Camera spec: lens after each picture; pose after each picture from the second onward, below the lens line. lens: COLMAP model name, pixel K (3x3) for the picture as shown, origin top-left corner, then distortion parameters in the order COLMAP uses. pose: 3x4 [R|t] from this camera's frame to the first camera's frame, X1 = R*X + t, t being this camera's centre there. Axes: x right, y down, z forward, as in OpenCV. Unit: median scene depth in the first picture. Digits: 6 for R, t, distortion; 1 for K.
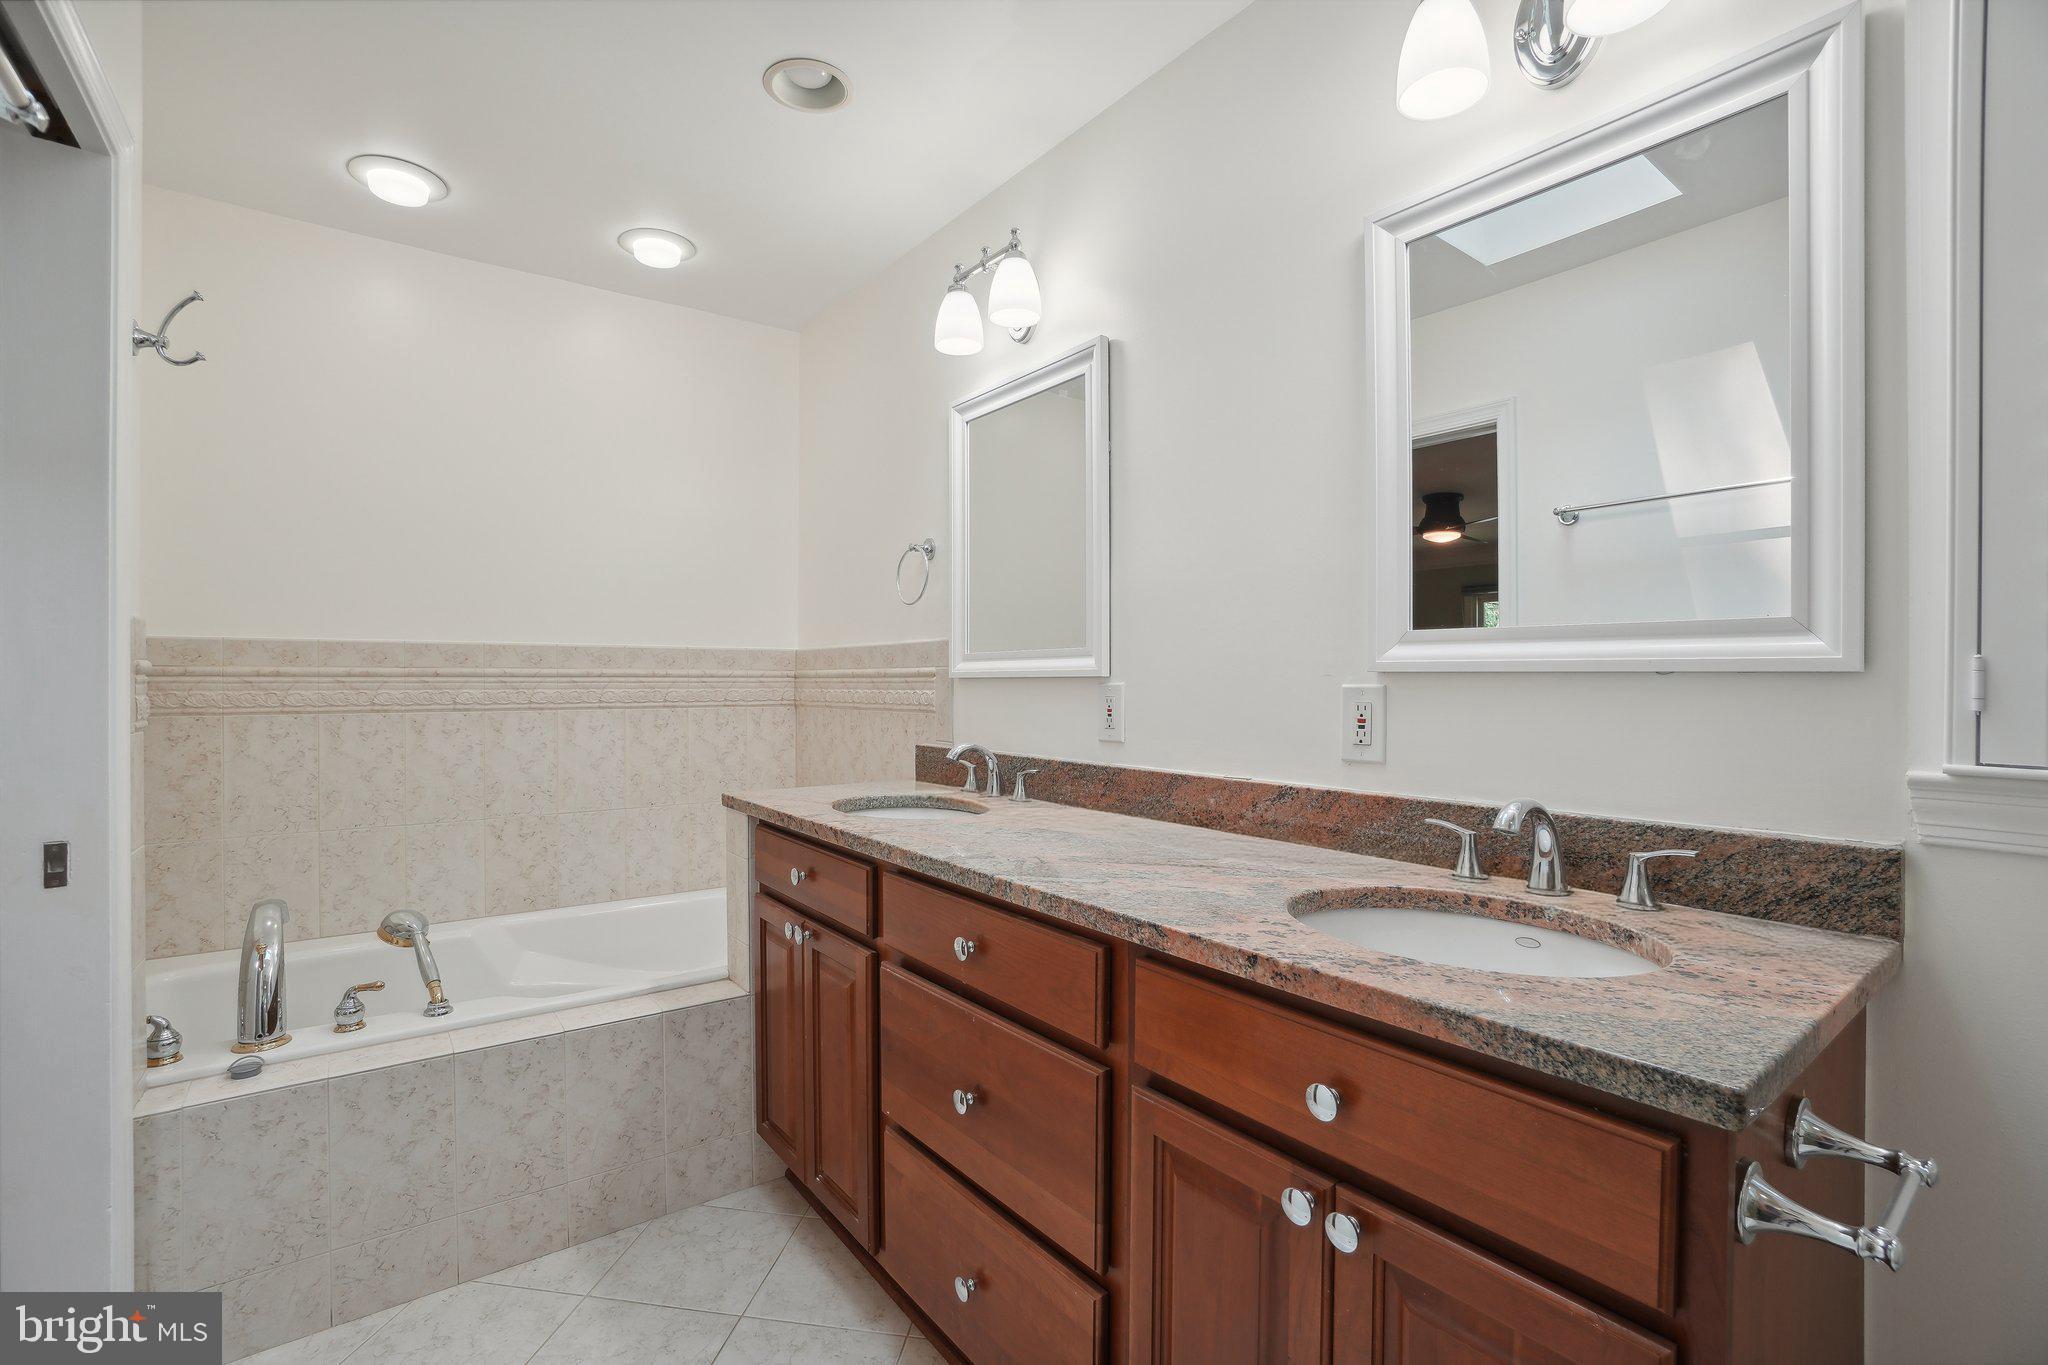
lens RADIAL K [[874.8, 0, 1027.7], [0, 874.8, 692.9], [0, 0, 1]] dist [-0.053775, 0.000098]
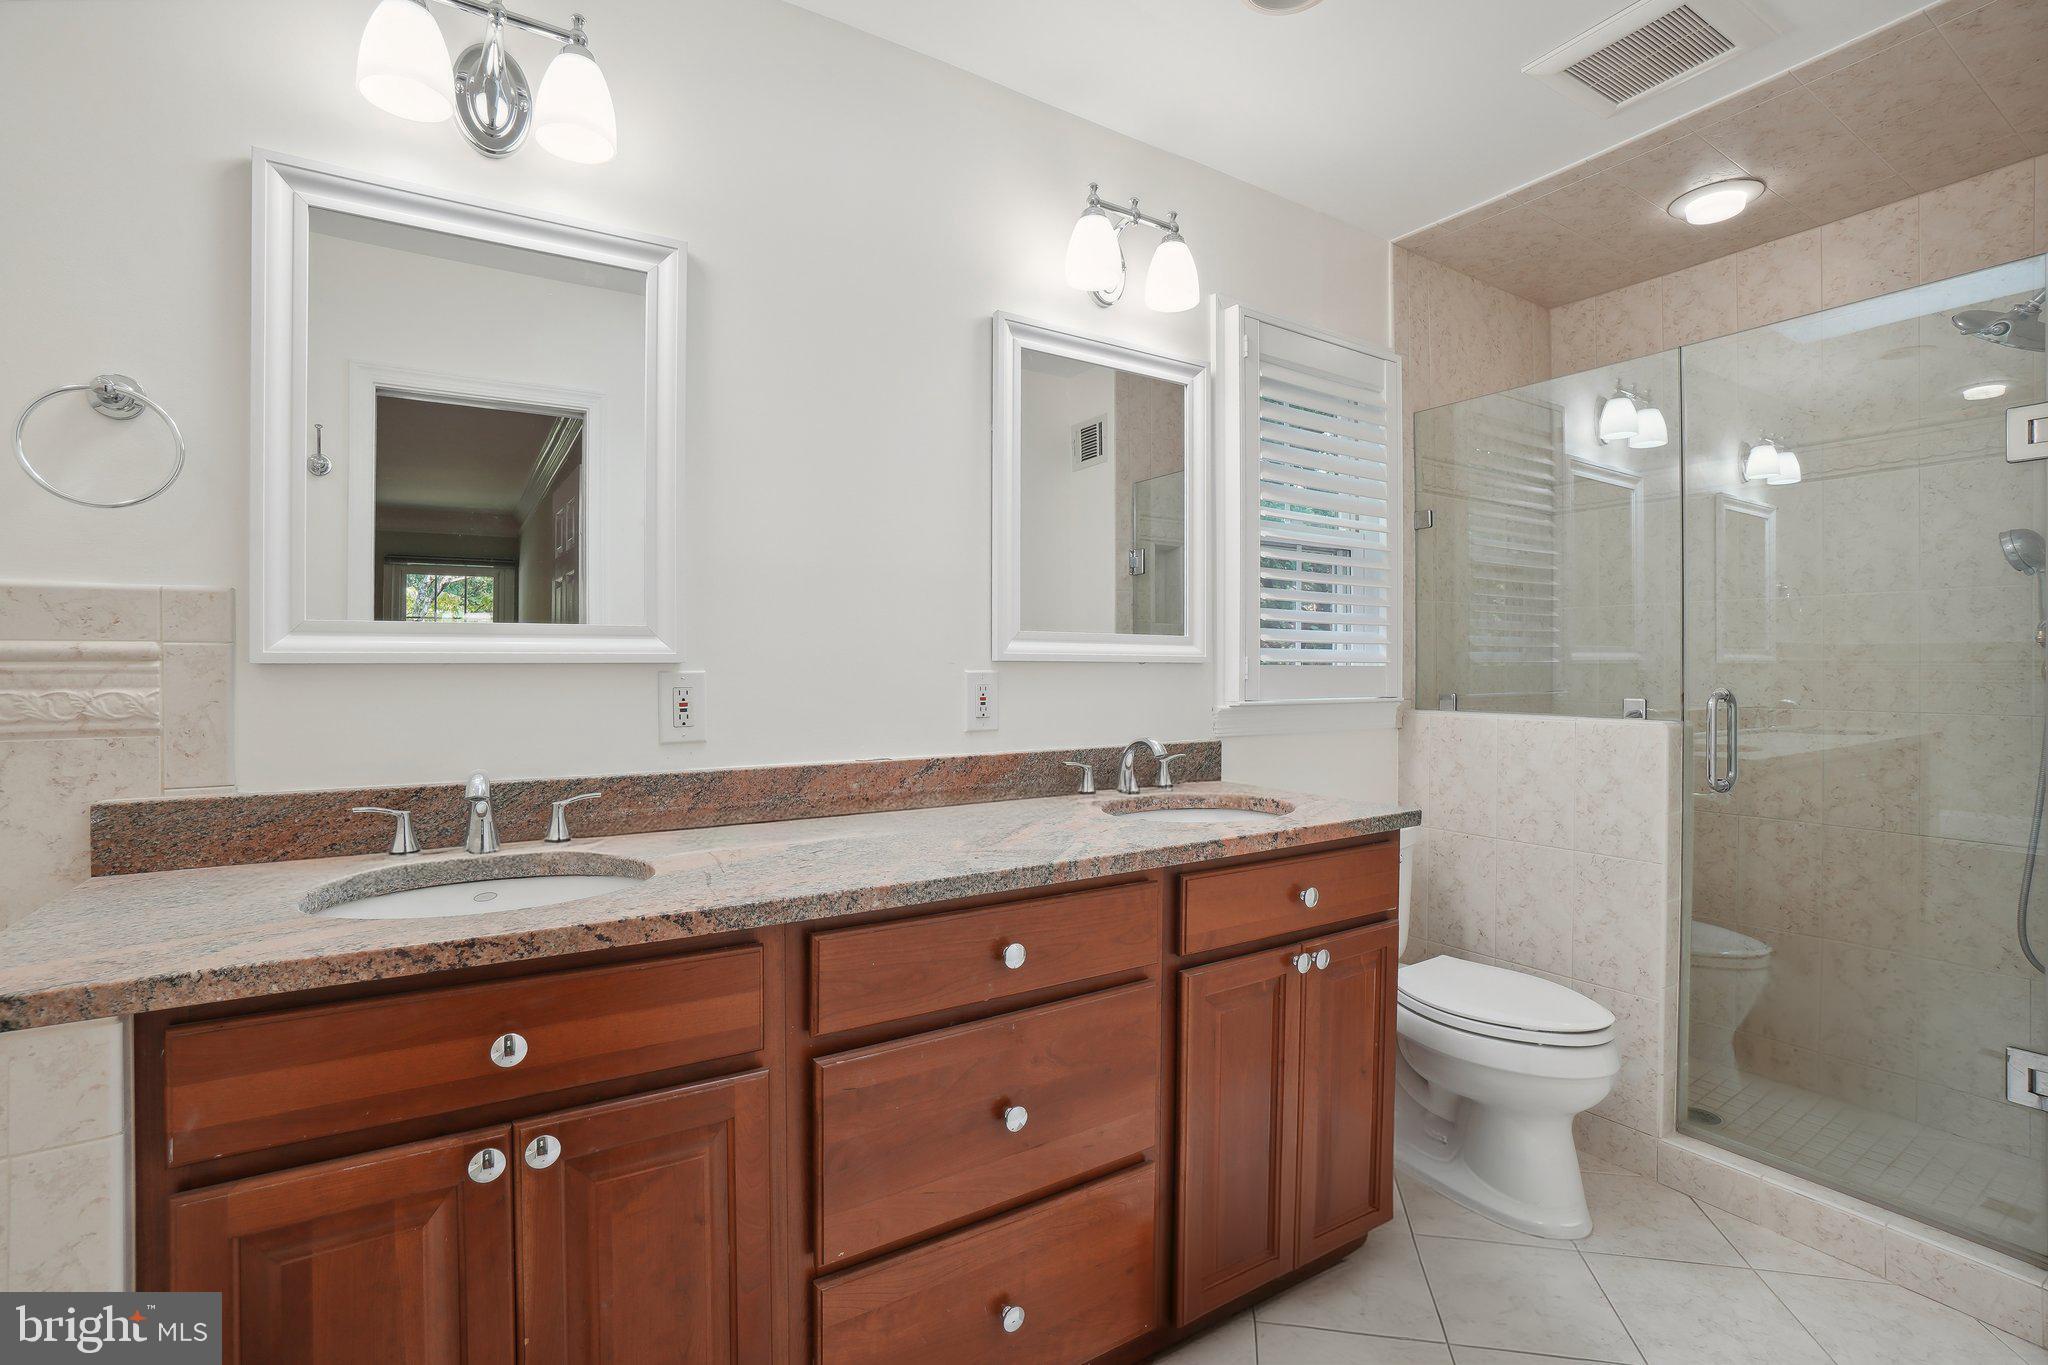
lens RADIAL K [[910.7, 0, 1016.3], [0, 910.7, 671.0], [0, 0, 1]] dist [-0.060092, 0.017412]
pose [[0.115626, -0.008454, 0.993257, -0.921720], [0.011997, 0.999903, 0.007114, -0.017185], [-0.993220, 0.011093, 0.115716, 0.779816]]
